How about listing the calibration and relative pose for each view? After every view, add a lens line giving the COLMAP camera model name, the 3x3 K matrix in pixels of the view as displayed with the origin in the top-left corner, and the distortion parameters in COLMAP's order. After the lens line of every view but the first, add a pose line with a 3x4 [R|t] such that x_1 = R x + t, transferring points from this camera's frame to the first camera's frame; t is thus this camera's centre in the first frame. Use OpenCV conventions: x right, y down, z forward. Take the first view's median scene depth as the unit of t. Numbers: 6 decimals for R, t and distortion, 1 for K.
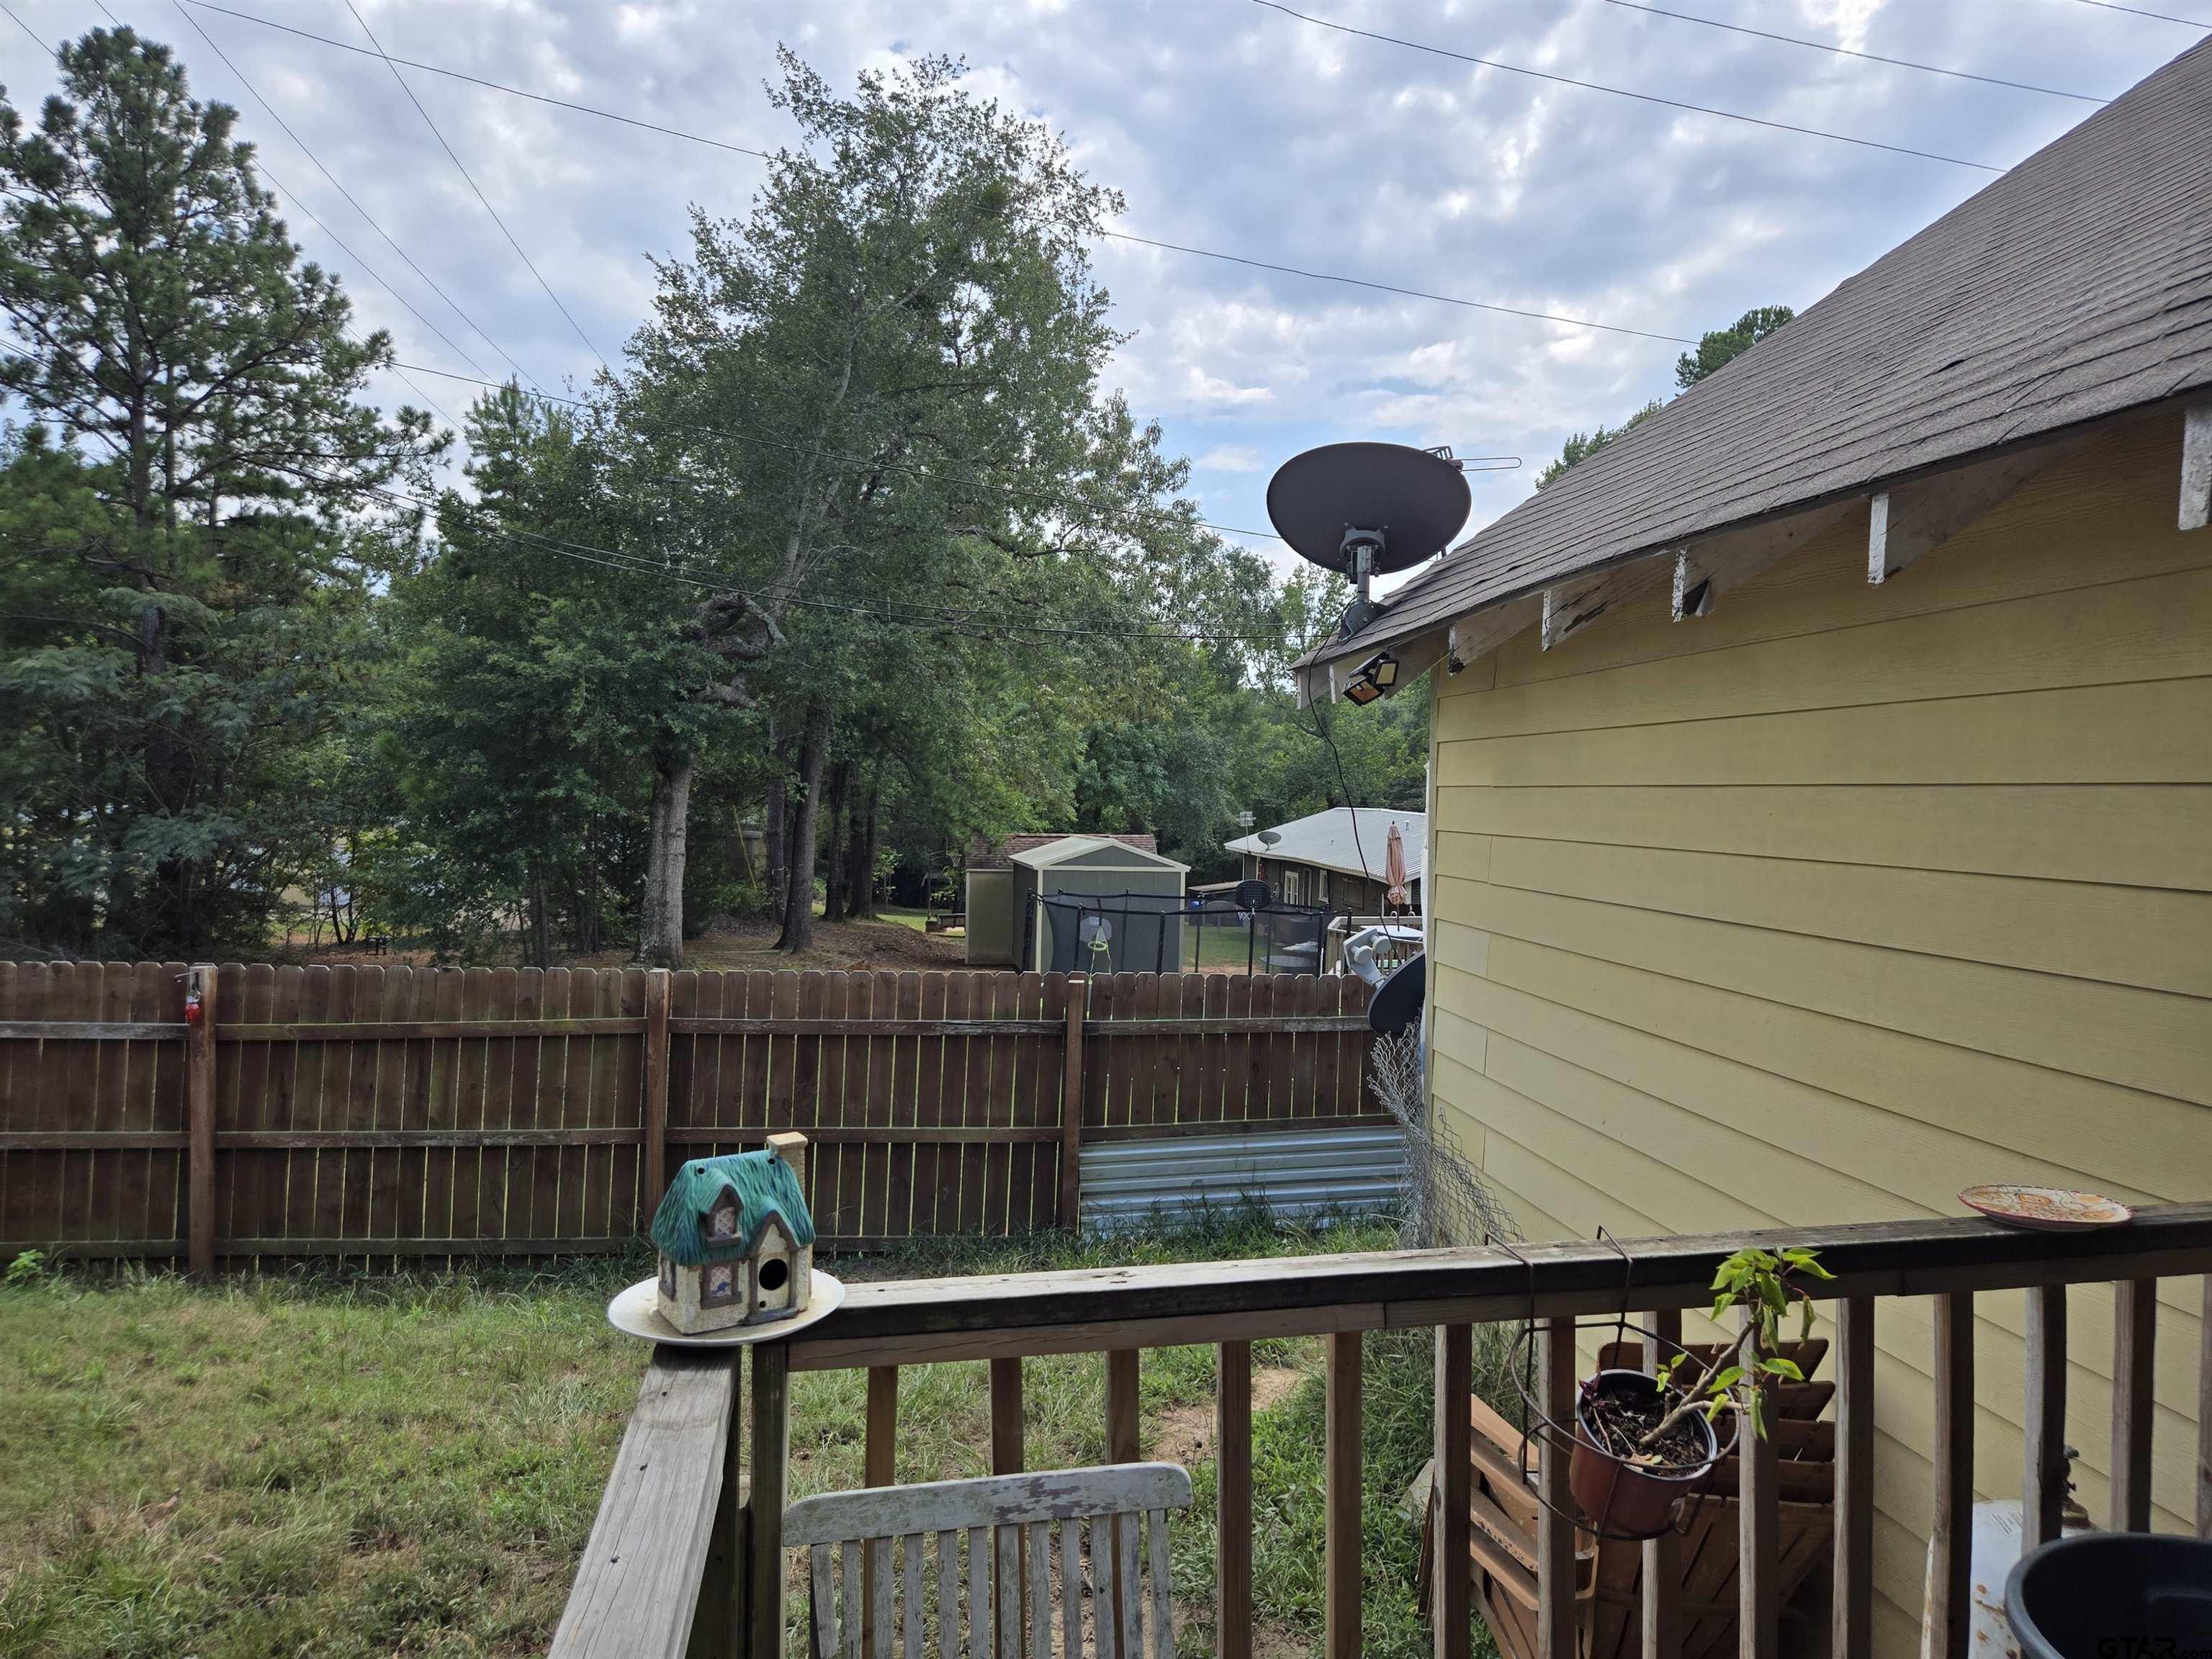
lens RADIAL K [[1492.2, 0, 1120.0], [0, 1492.2, 827.0], [0, 0, 1]] dist [0.079064, -0.061321]
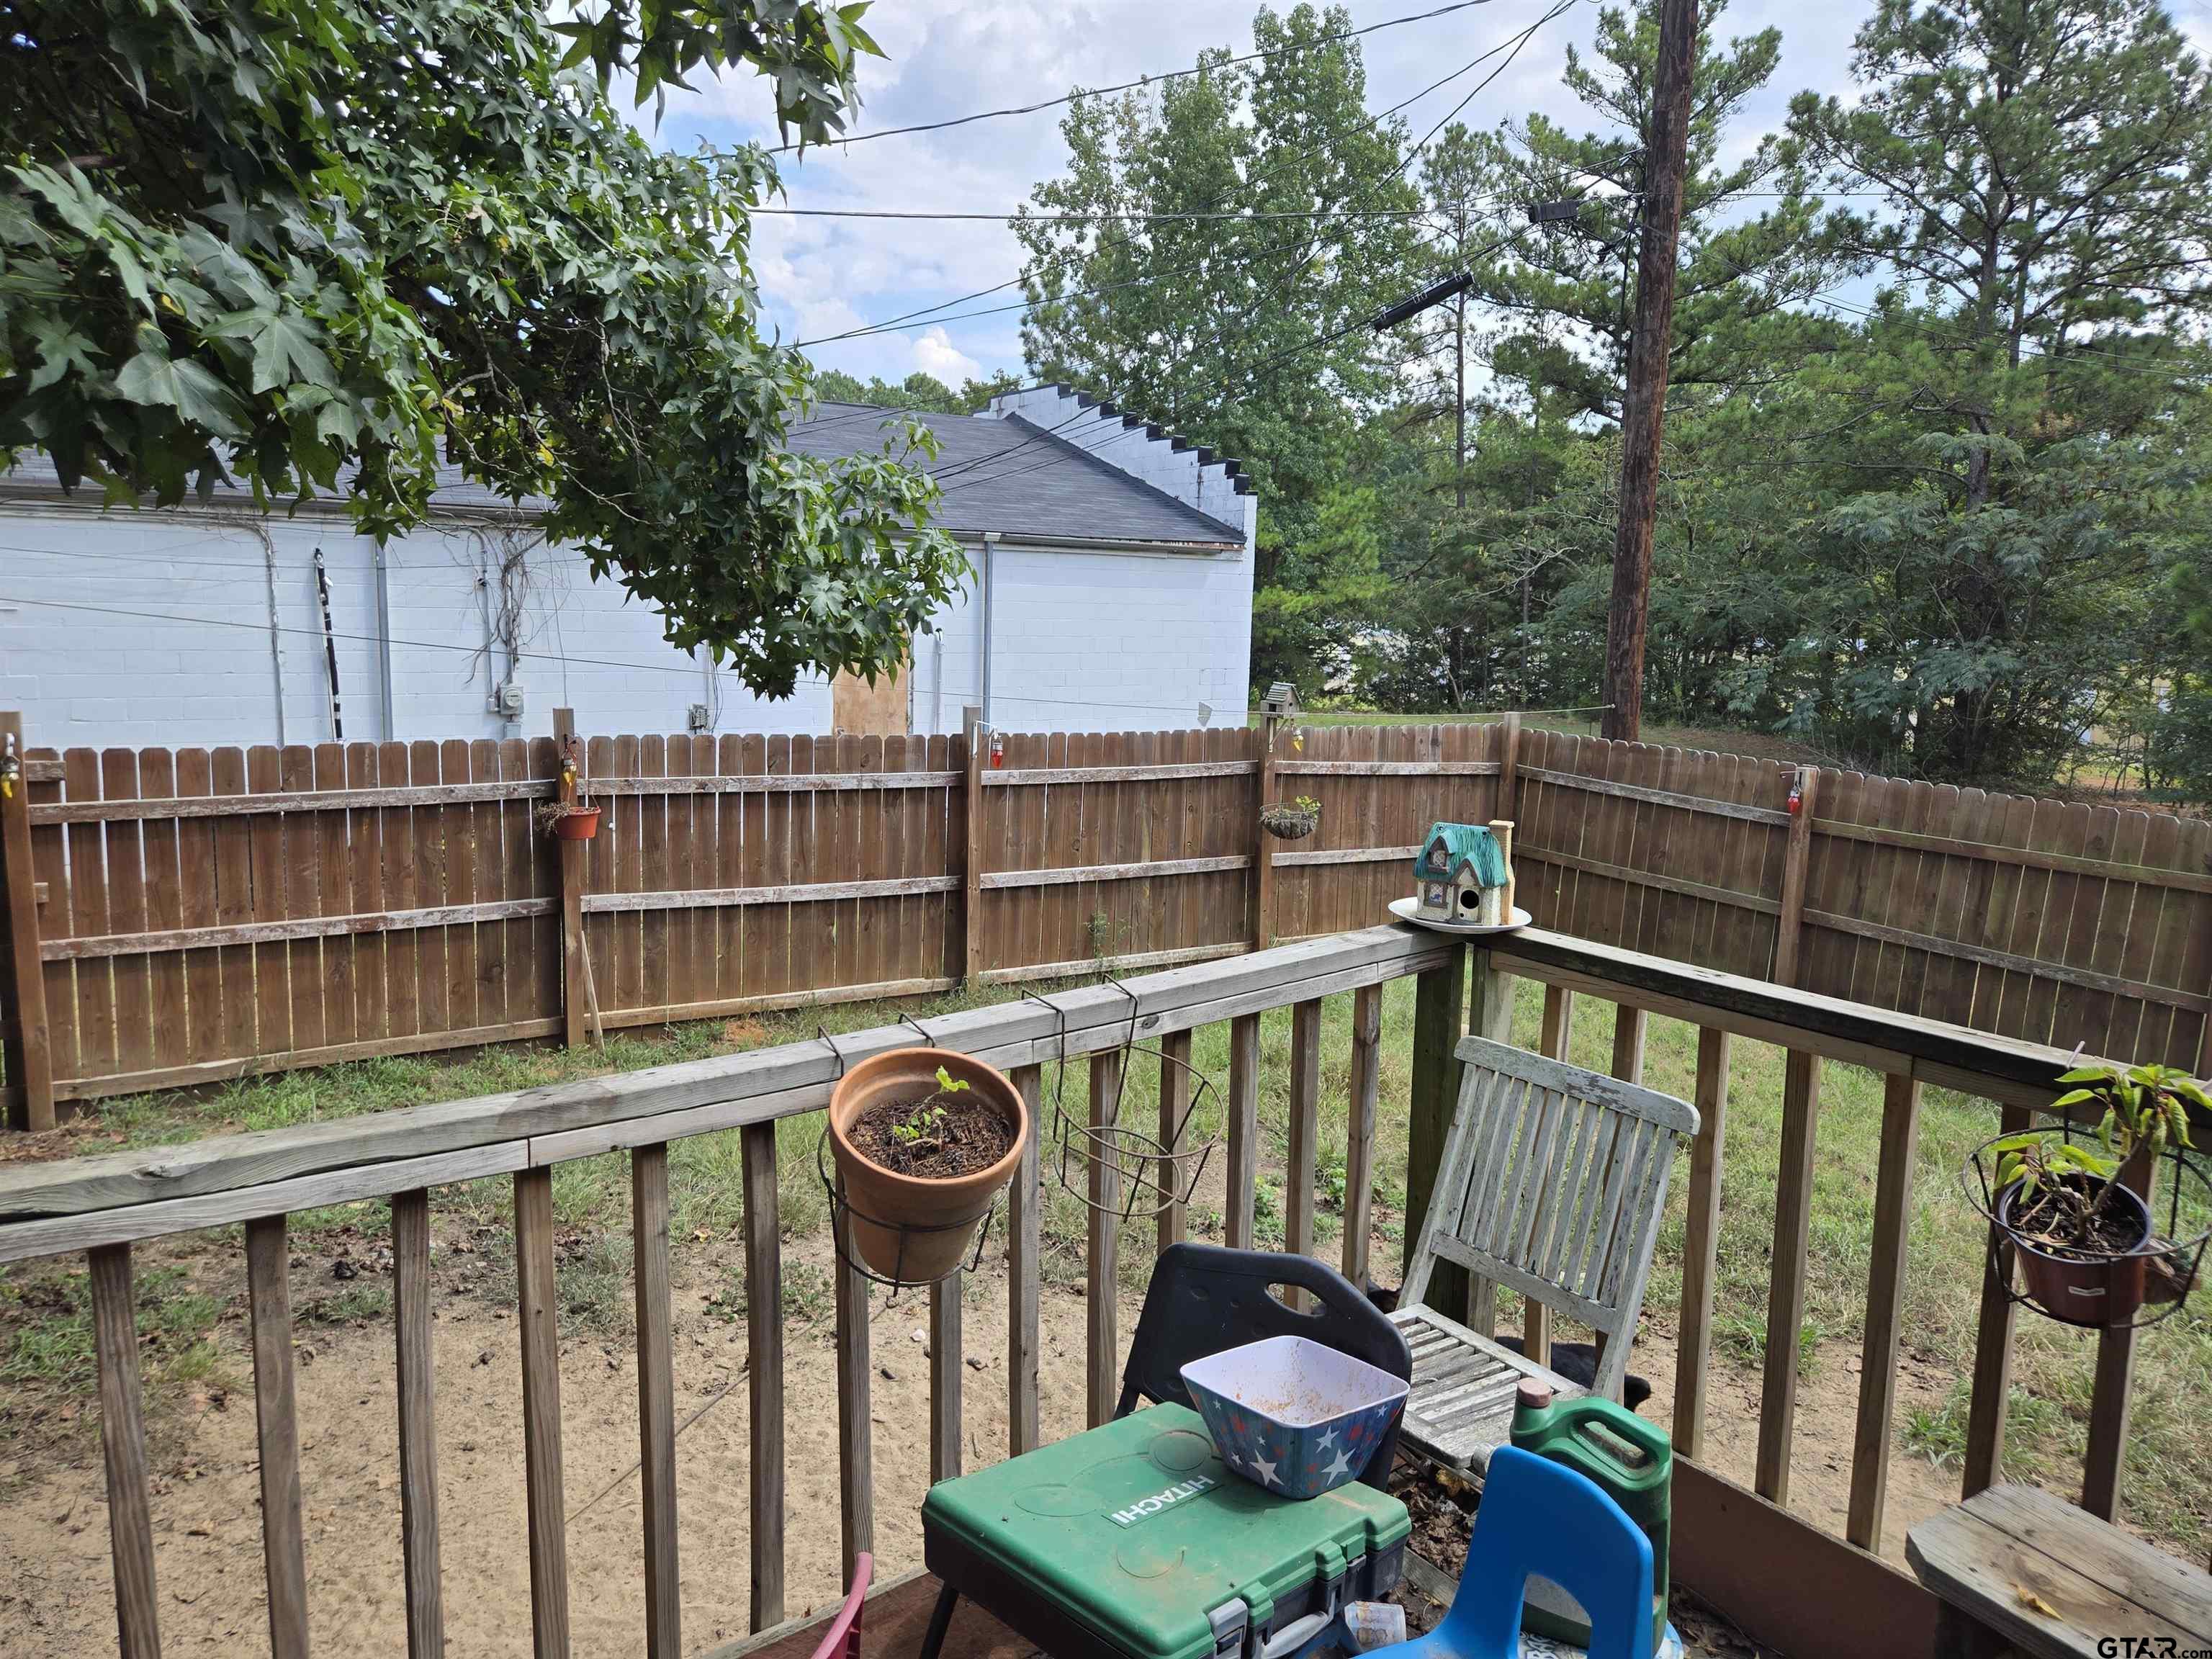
lens RADIAL K [[1491.6, 0, 1089.6], [0, 1491.6, 816.2], [0, 0, 1]] dist [0.076924, -0.068923]
pose [[0.432555, 0.136074, -0.891280, 0.074440], [-0.047129, 0.990606, 0.128365, 0.001478], [0.900375, -0.013520, 0.434905, -0.005062]]
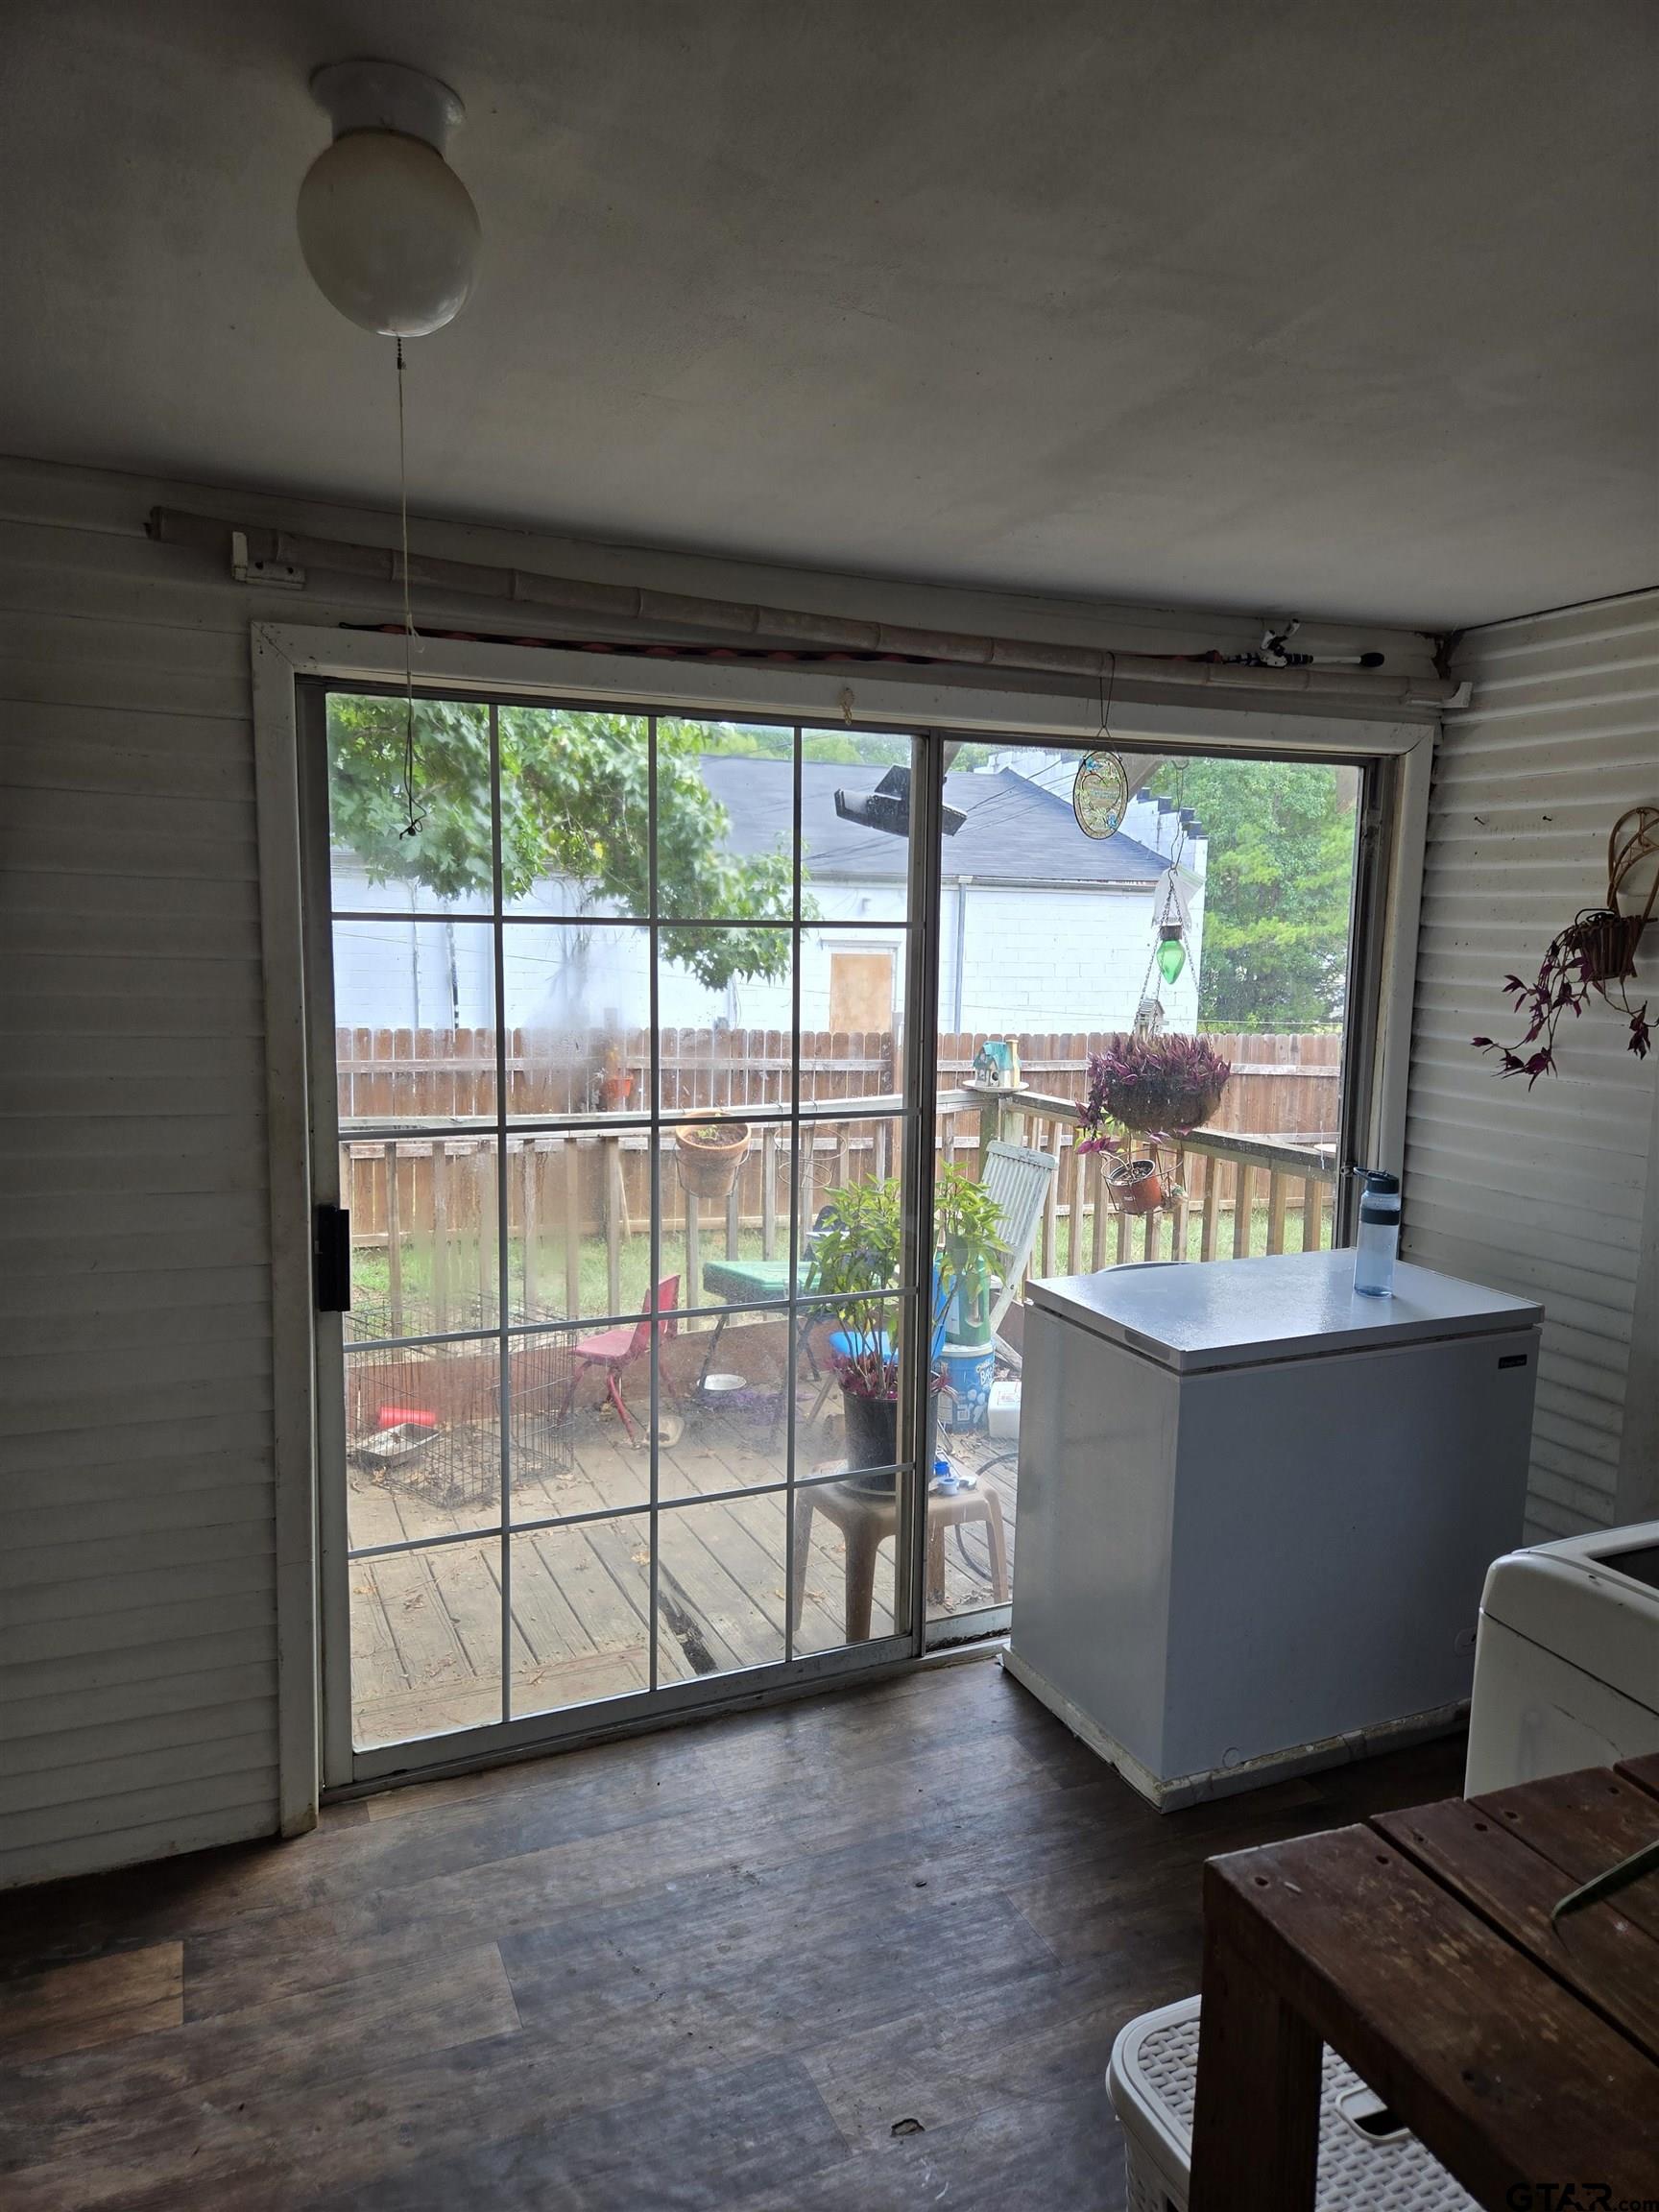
lens RADIAL K [[1492.2, 0, 844.1], [0, 1492.2, 1109.0], [0, 0, 1]] dist [0.079064, -0.061321]
pose [[0.250012, 0.120958, -0.960658, 0.216428], [-0.048909, 0.992477, 0.112236, 0.000529], [0.967007, 0.018925, 0.254048, -0.014363]]
